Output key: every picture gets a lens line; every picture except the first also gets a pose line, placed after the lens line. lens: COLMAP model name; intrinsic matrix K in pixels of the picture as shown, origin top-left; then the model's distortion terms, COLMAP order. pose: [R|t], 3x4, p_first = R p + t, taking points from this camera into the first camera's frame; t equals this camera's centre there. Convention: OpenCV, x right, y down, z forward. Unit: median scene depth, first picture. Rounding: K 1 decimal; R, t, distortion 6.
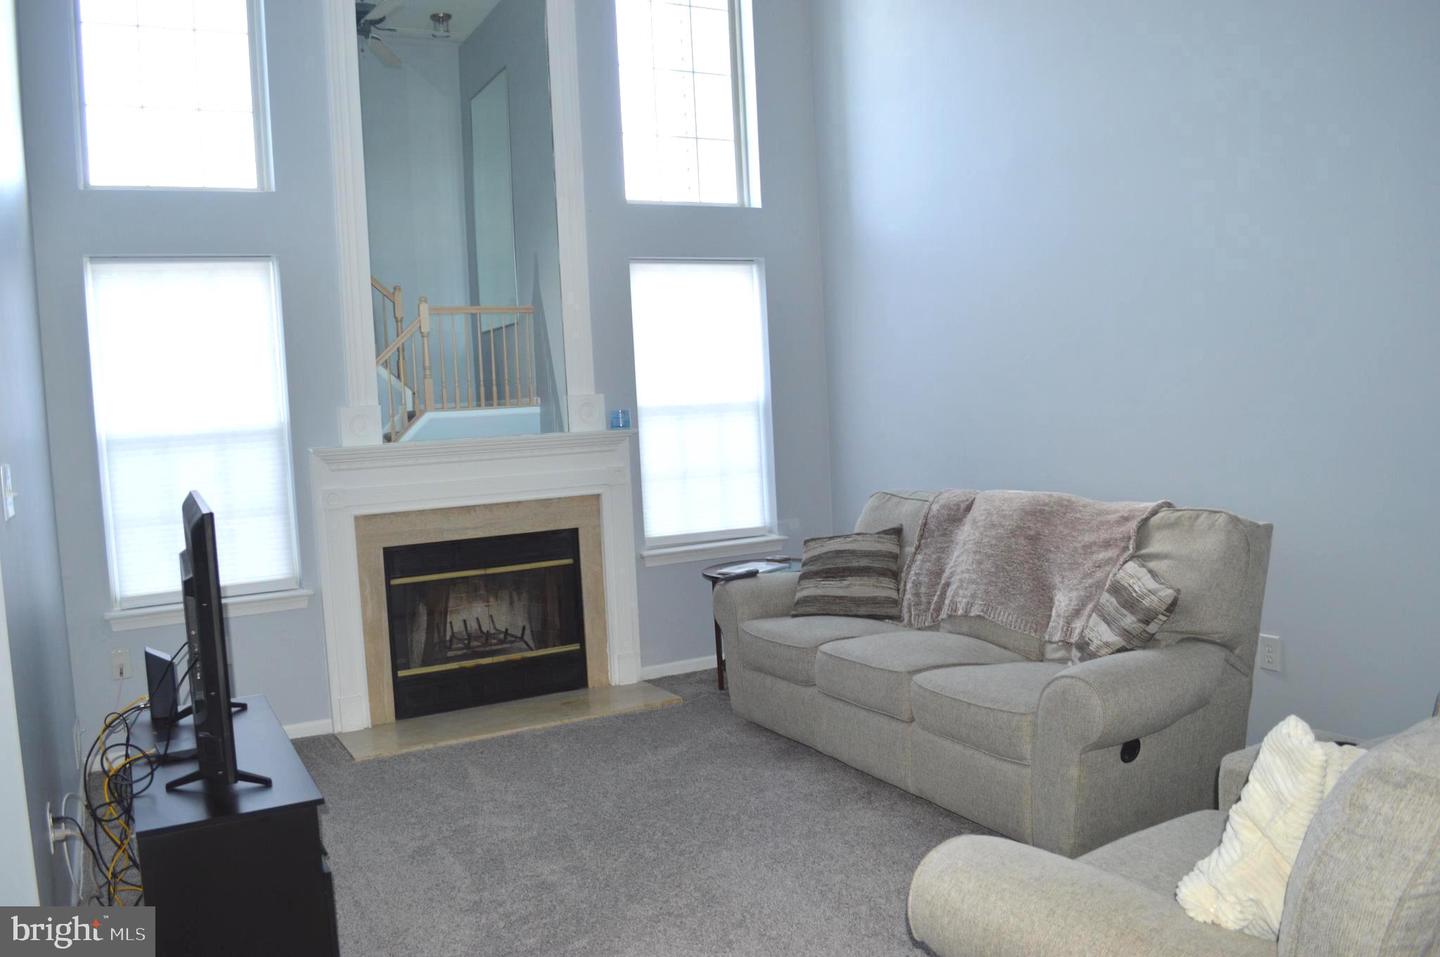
lens RADIAL K [[1151.4, 0, 720.0], [0, 1151.4, 478.5], [0, 0, 1]] dist [-0.084371, 0.013568]
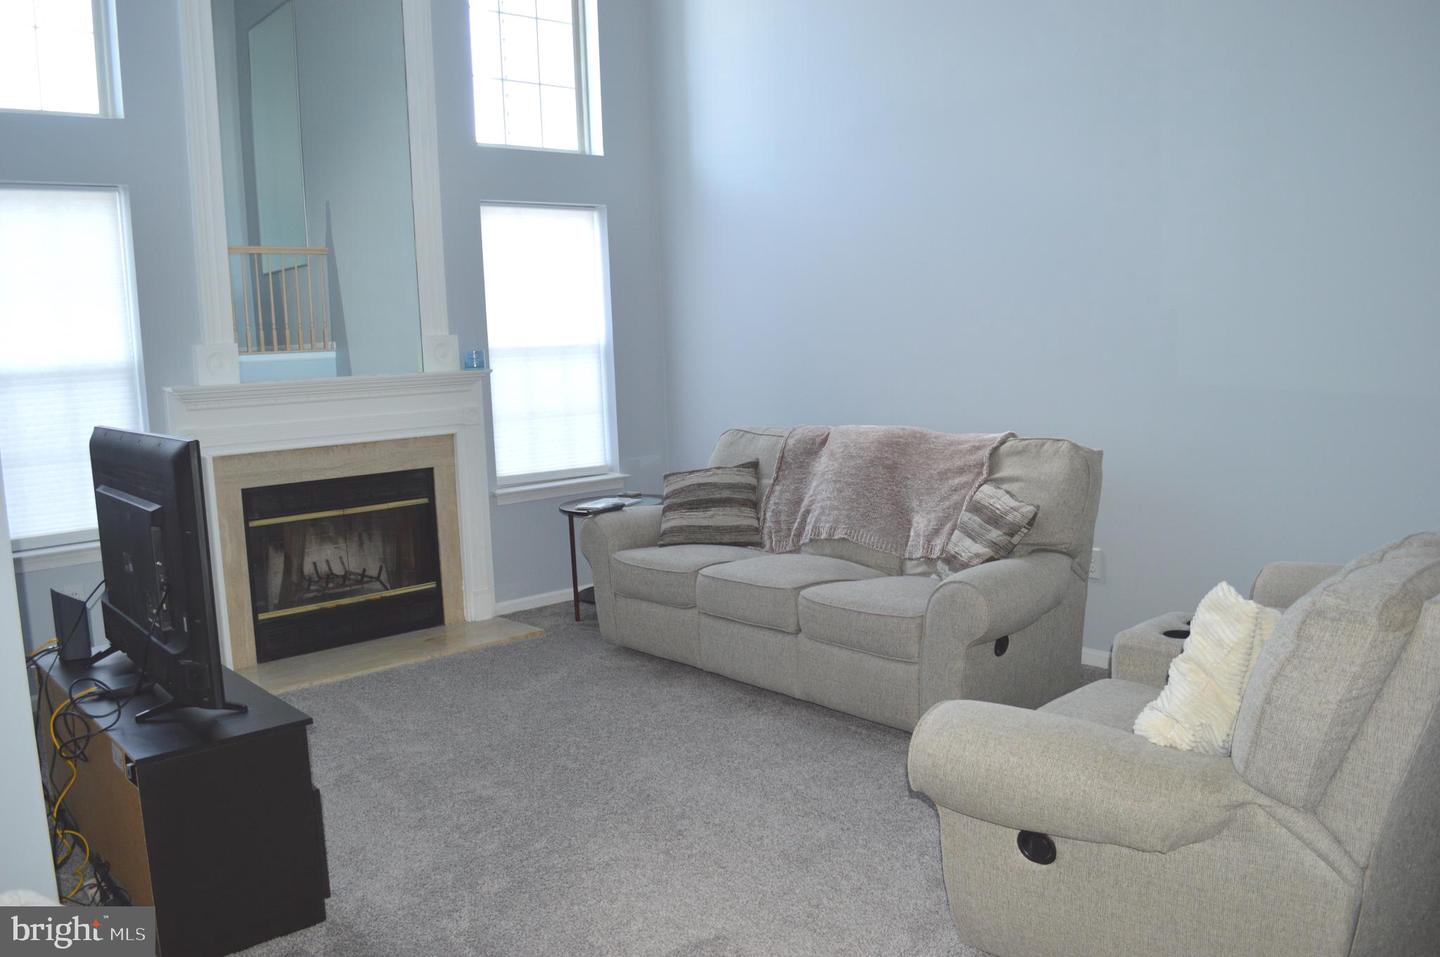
lens RADIAL K [[1151.4, 0, 720.0], [0, 1151.4, 478.5], [0, 0, 1]] dist [-0.084371, 0.013568]
pose [[0.974571, -0.014685, 0.223599, -0.118543], [0.005244, 0.999072, 0.042755, 0.012556], [-0.224020, -0.040495, 0.973743, -0.042750]]
